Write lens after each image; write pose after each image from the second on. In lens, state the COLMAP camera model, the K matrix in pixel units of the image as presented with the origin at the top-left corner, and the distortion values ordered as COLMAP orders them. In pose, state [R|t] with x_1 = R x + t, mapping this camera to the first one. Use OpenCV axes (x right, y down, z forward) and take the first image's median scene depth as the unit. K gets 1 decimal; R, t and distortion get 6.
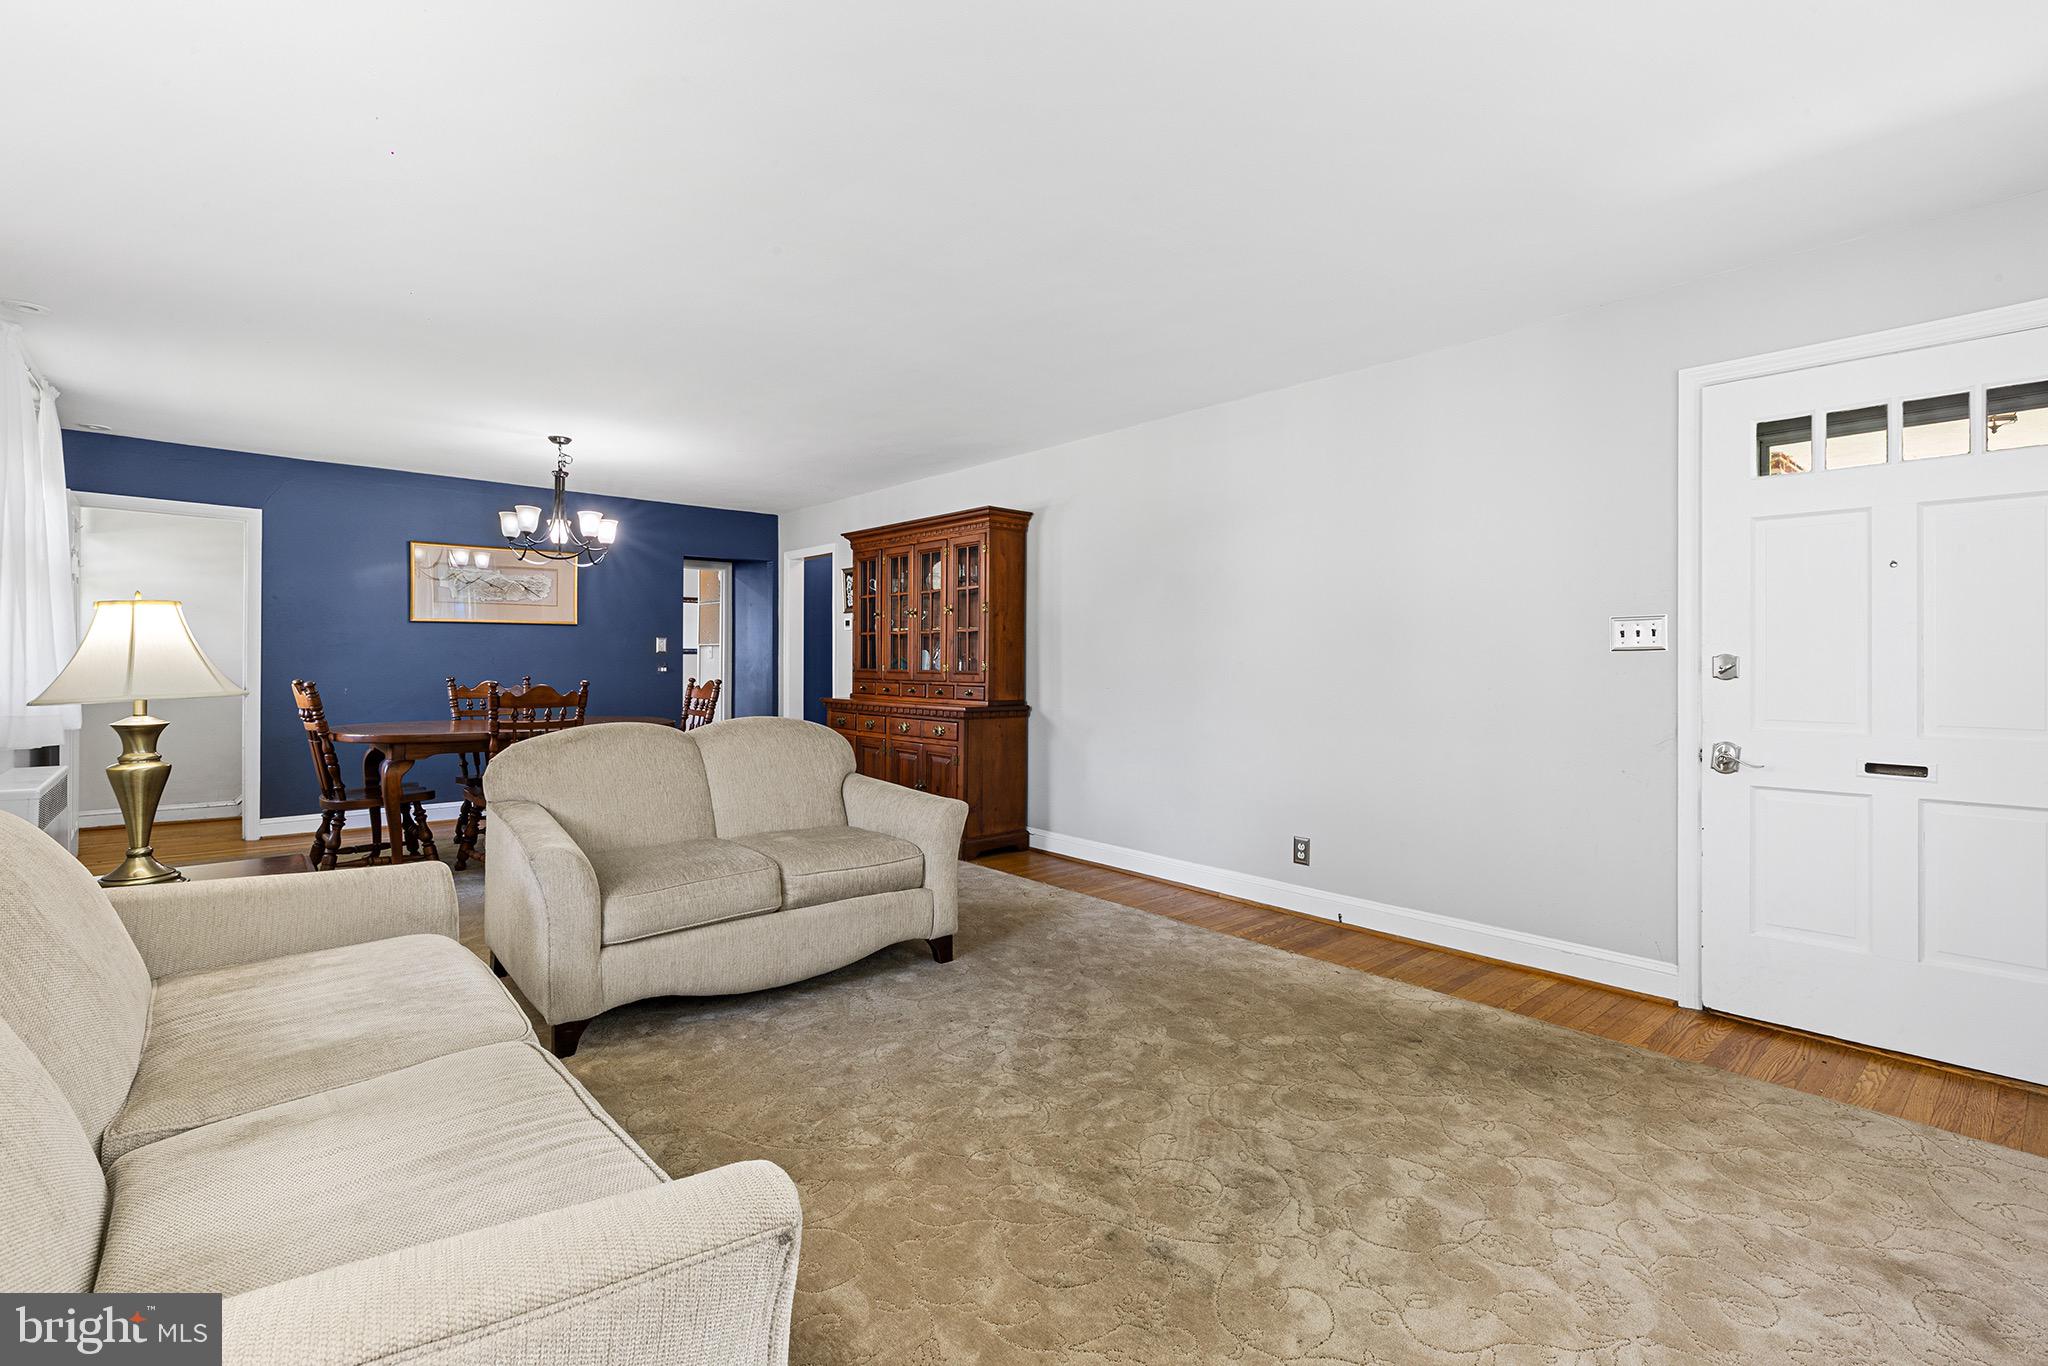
lens RADIAL K [[914.7, 0, 1022.2], [0, 914.7, 675.0], [0, 0, 1]] dist [0.002290, -0.000060]
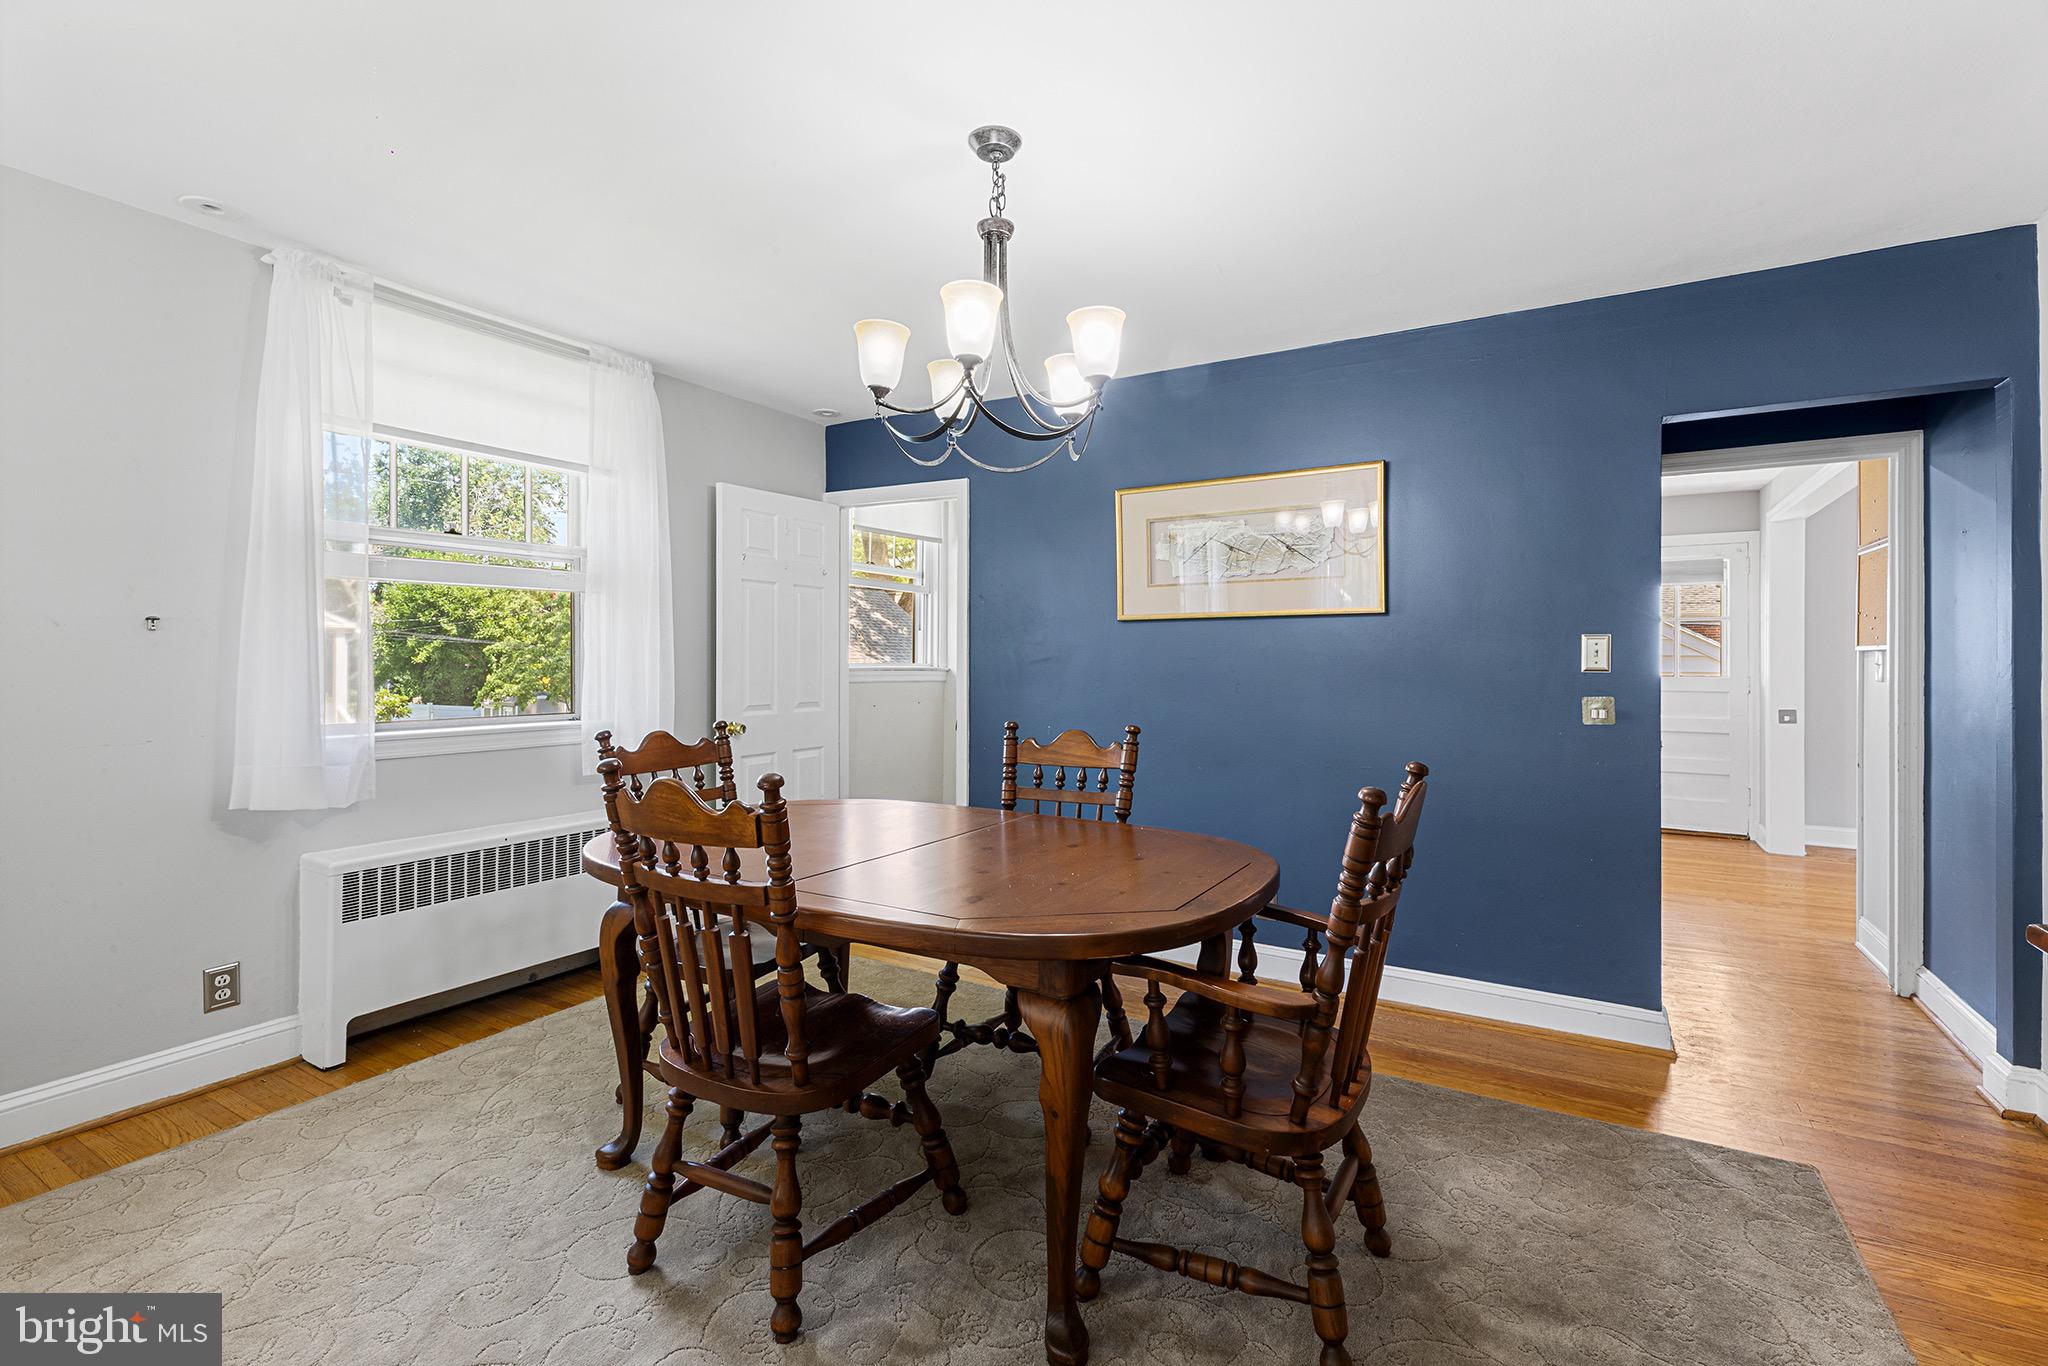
lens RADIAL K [[920.6, 0, 1018.5], [0, 920.6, 658.0], [0, 0, 1]] dist [0.003701, 0.000330]
pose [[0.312429, -0.006961, -0.949916, -0.123745], [-0.016387, 0.999785, -0.012717, -0.029871], [0.949800, 0.019540, 0.312248, 0.890337]]
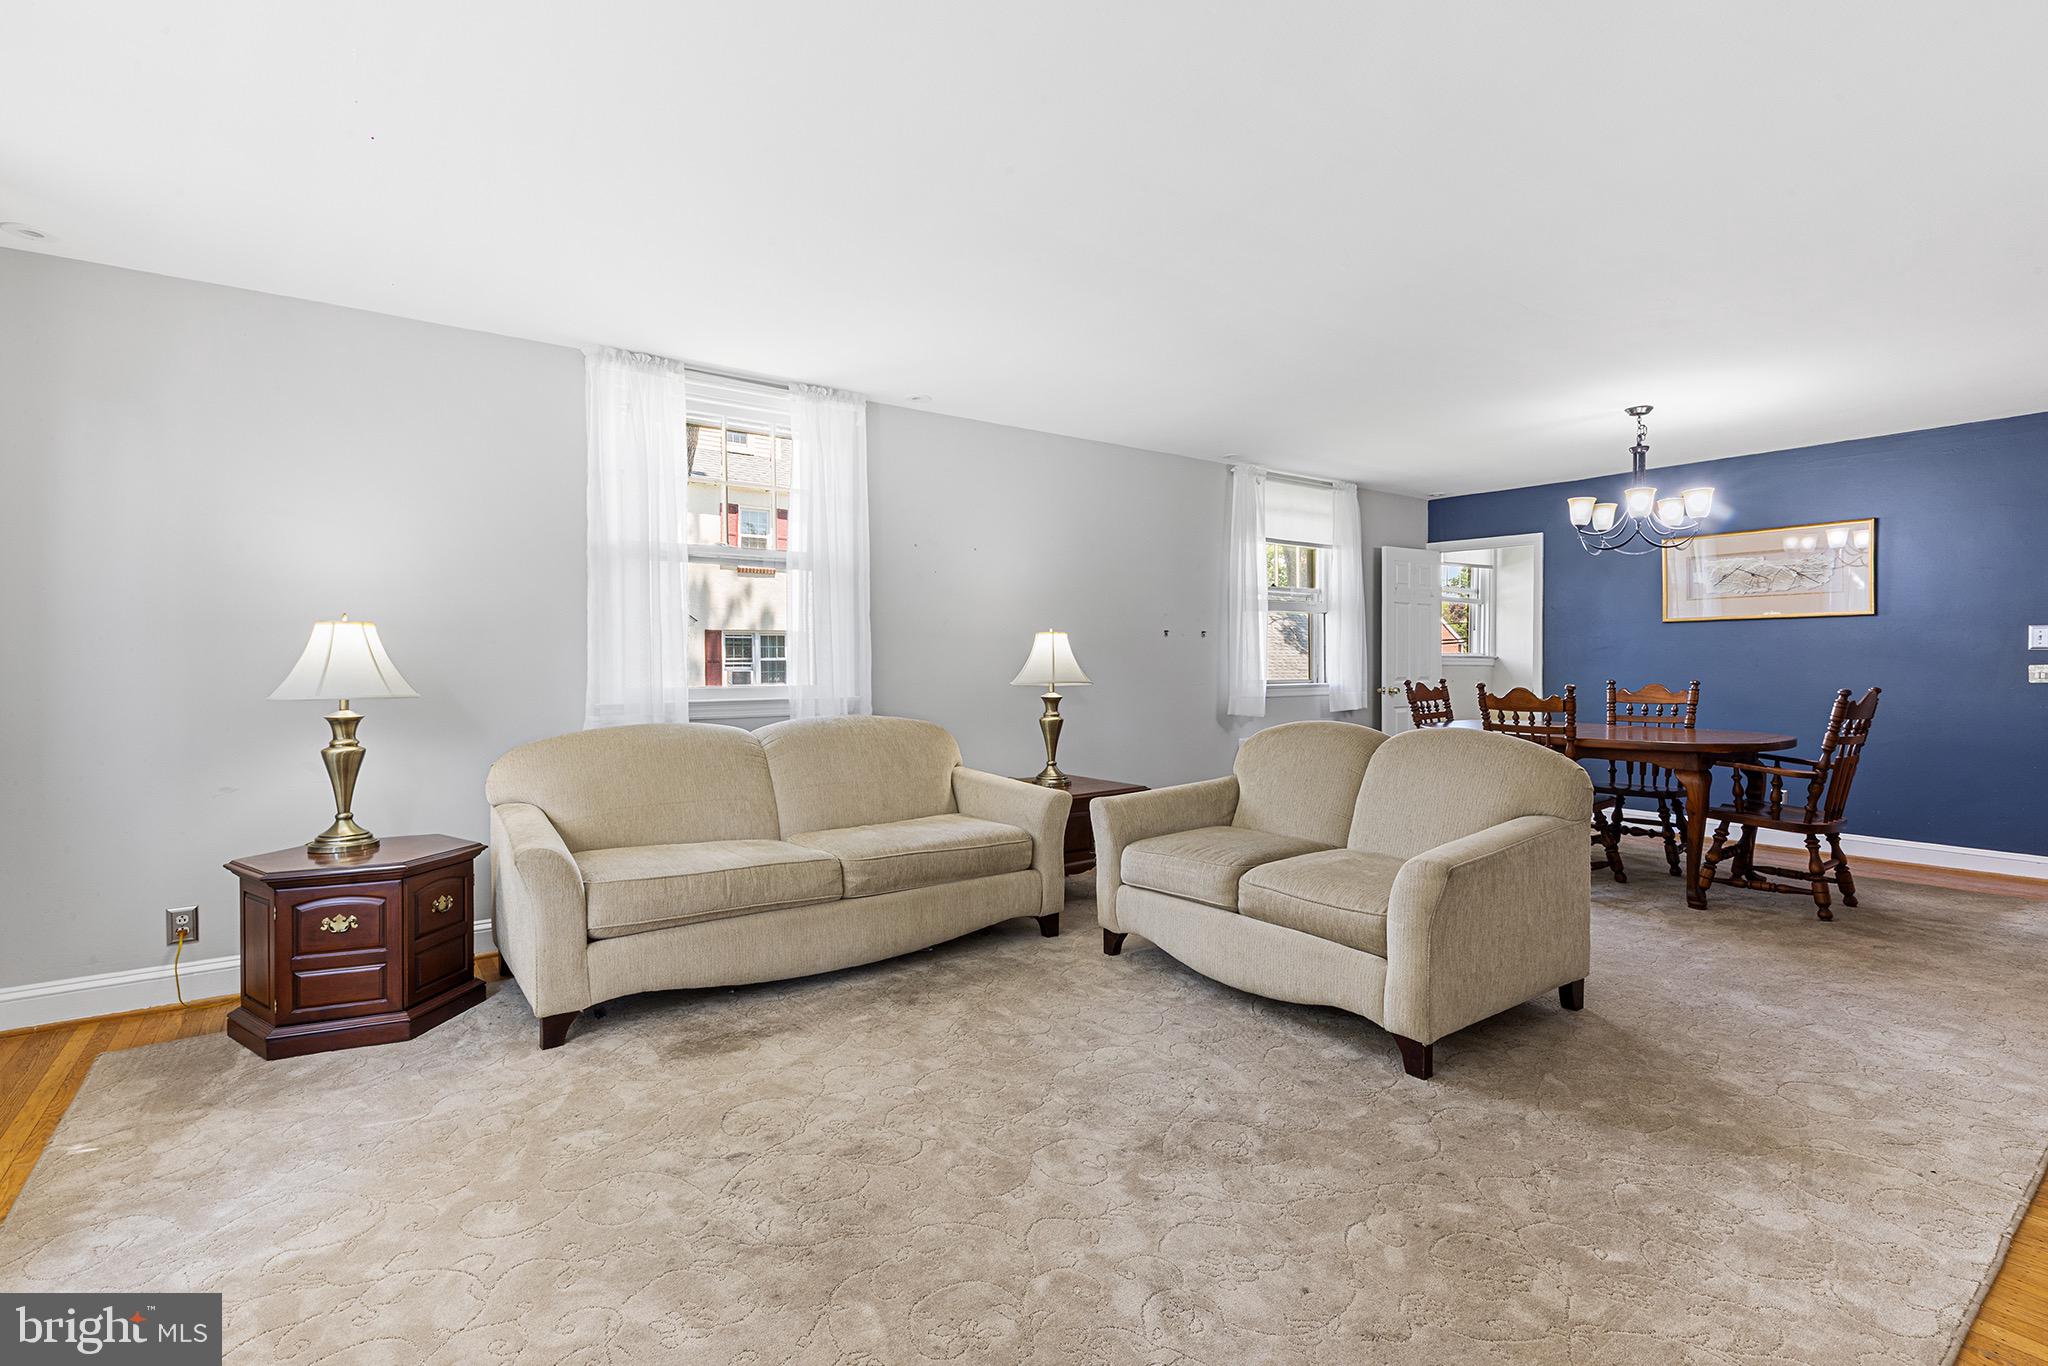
lens RADIAL K [[937.0, 0, 1022.4], [0, 937.0, 677.0], [0, 0, 1]] dist [-0.000945, -0.000424]
pose [[-0.078266, 0.010690, -0.996875, 0.439741], [-0.013722, 0.999836, 0.011799, -0.004080], [0.996838, 0.014603, -0.078106, 0.485013]]
